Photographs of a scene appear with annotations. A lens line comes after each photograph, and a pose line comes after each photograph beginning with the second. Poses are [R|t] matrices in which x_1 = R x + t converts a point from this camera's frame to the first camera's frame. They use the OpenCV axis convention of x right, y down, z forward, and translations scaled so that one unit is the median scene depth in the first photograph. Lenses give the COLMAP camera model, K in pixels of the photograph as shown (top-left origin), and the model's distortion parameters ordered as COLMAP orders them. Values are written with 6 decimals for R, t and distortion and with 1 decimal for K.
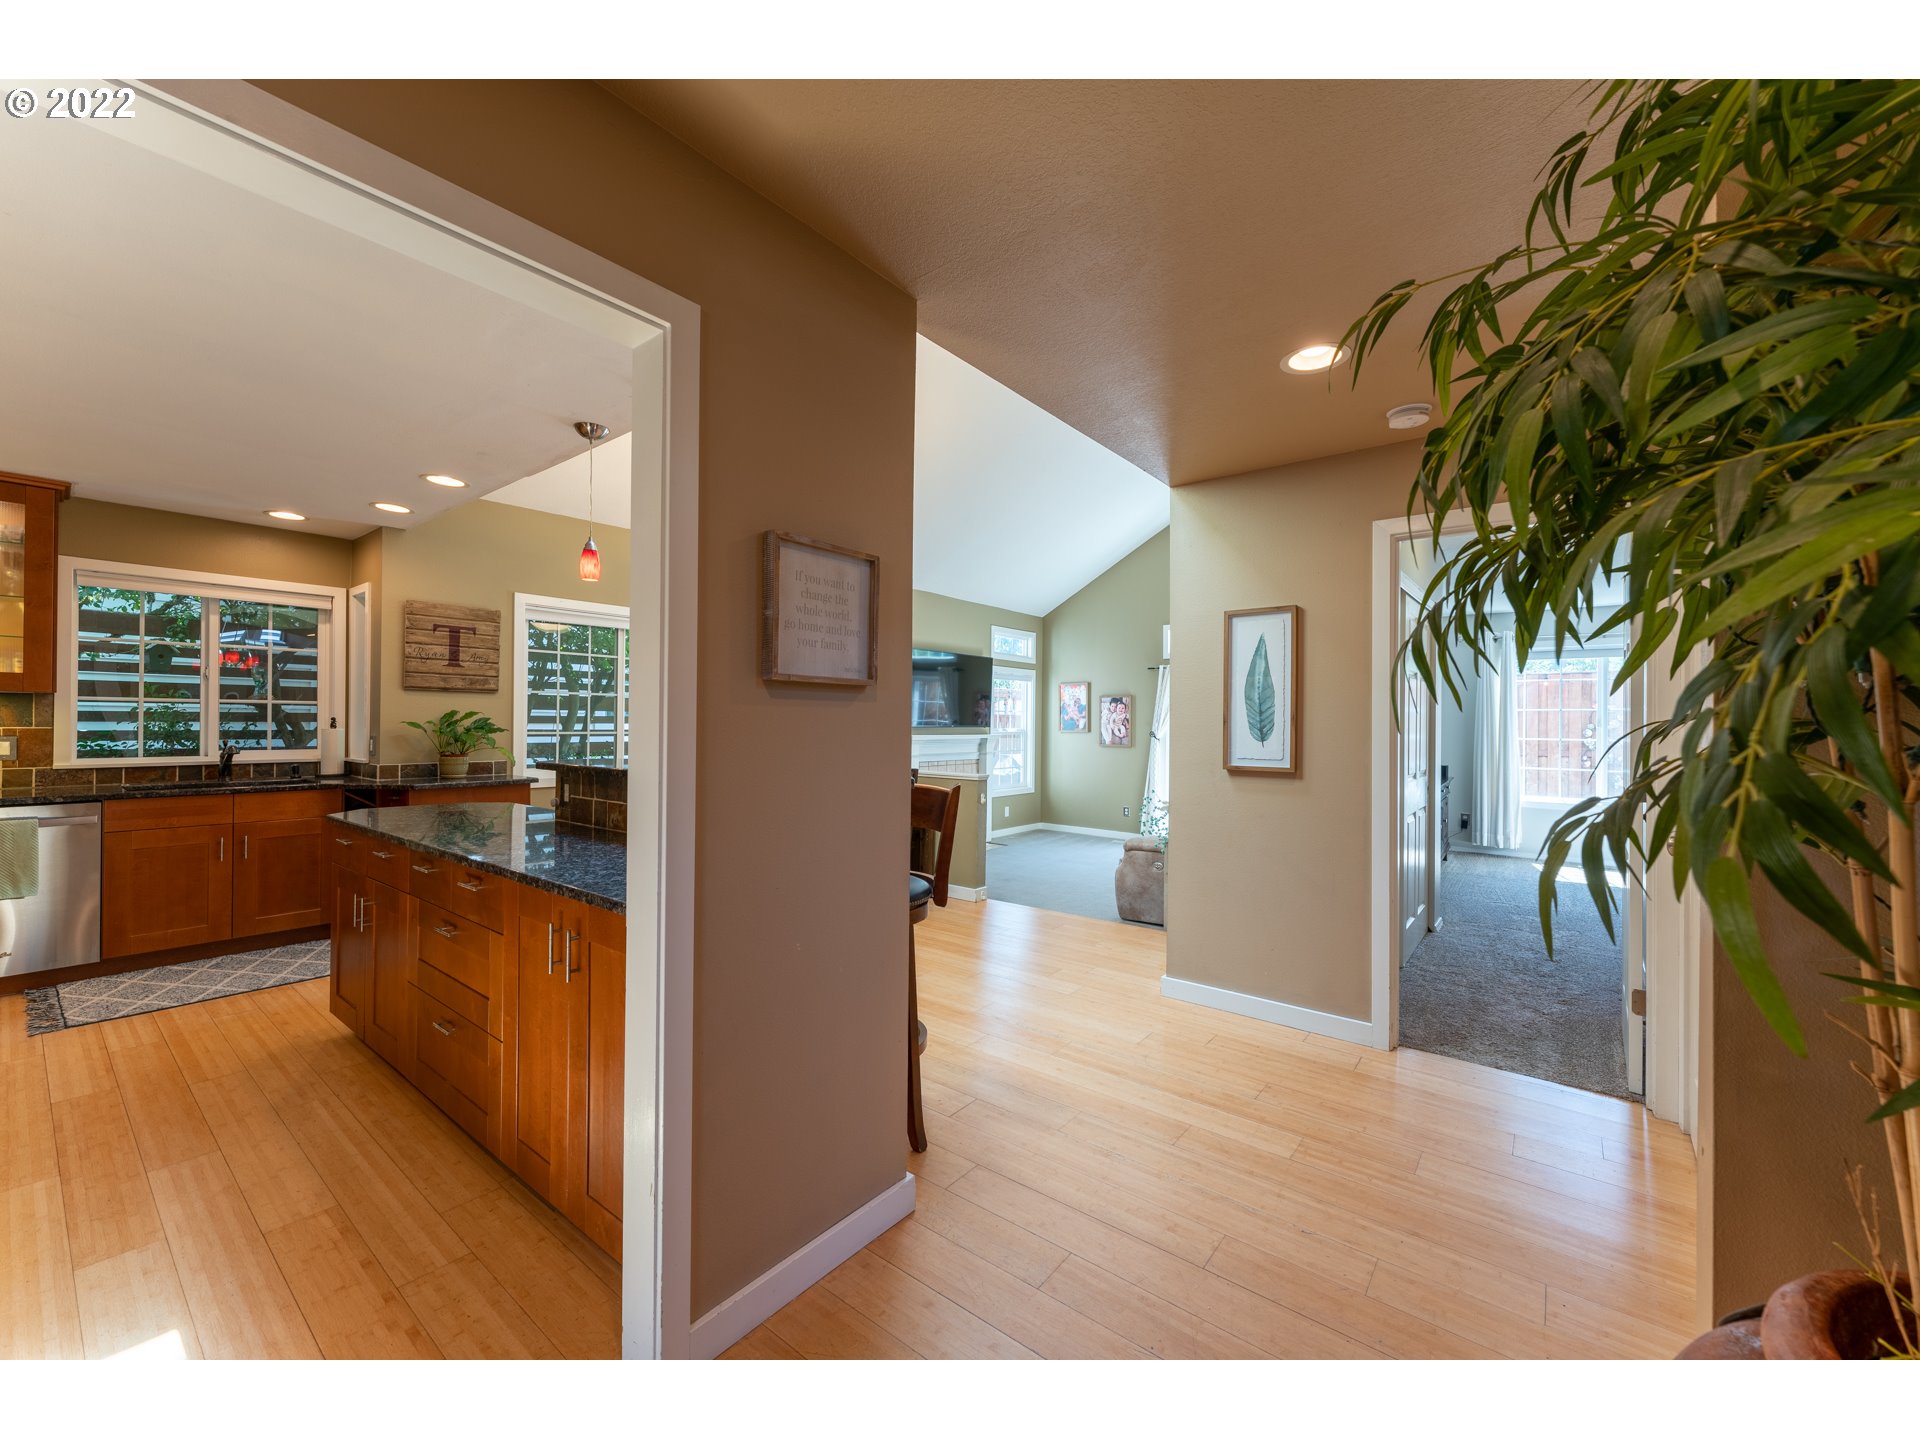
lens RADIAL K [[758.2, 0, 953.3], [0, 758.2, 718.9], [0, 0, 1]] dist [0.001710, 0.000021]
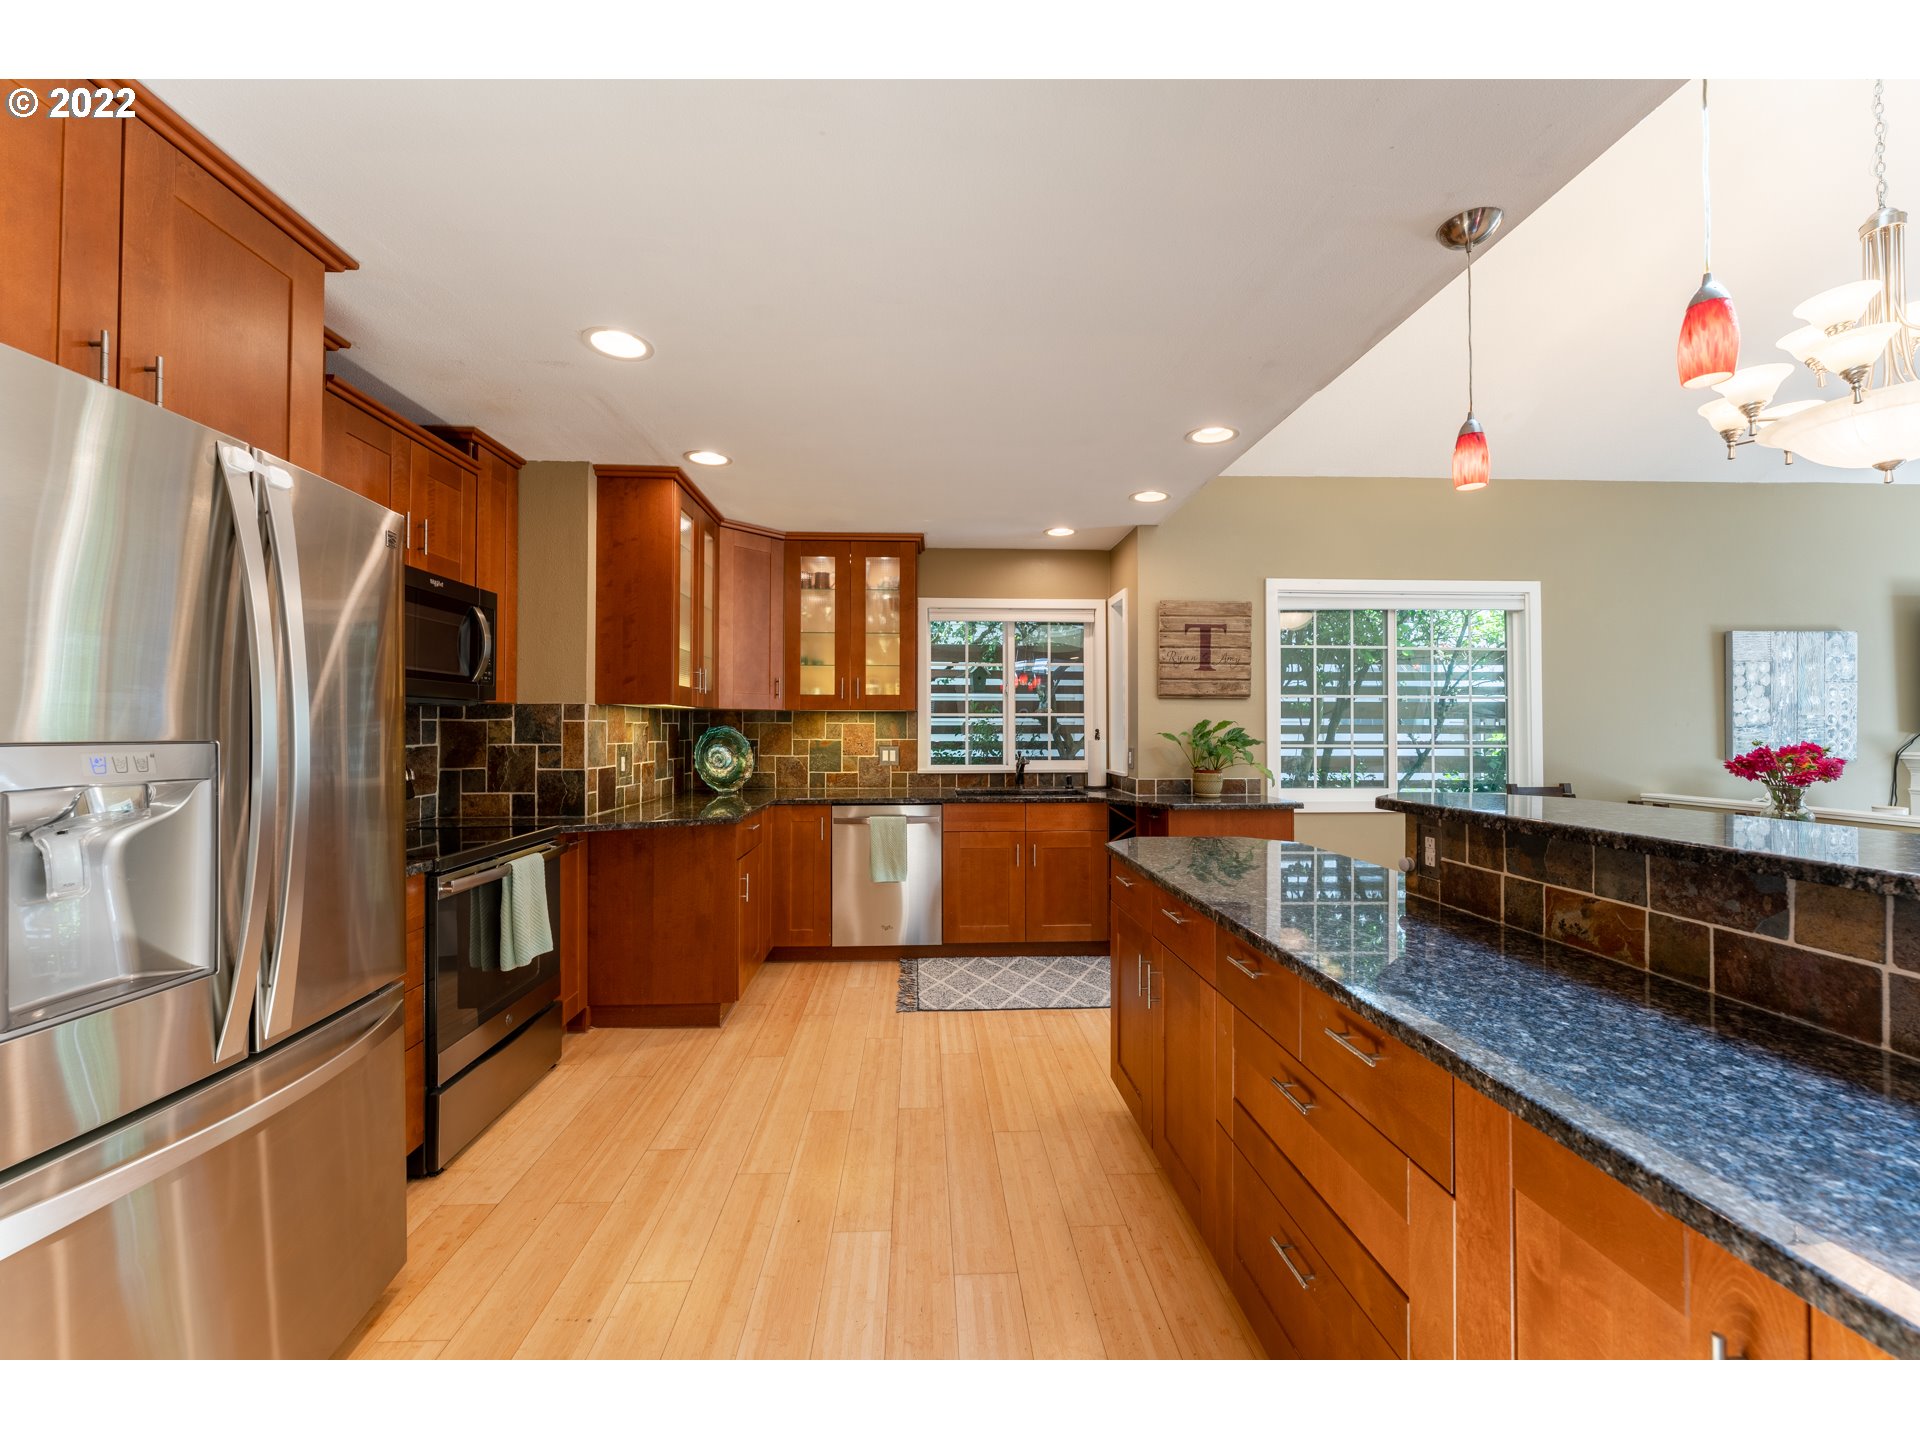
lens RADIAL K [[758.2, 0, 953.3], [0, 758.2, 718.9], [0, 0, 1]] dist [0.001710, 0.000021]
pose [[0.657309, -0.018259, -0.753400, -0.194881], [0.009265, 0.999827, -0.016147, -0.000894], [0.753564, 0.003633, 0.657365, 0.207033]]
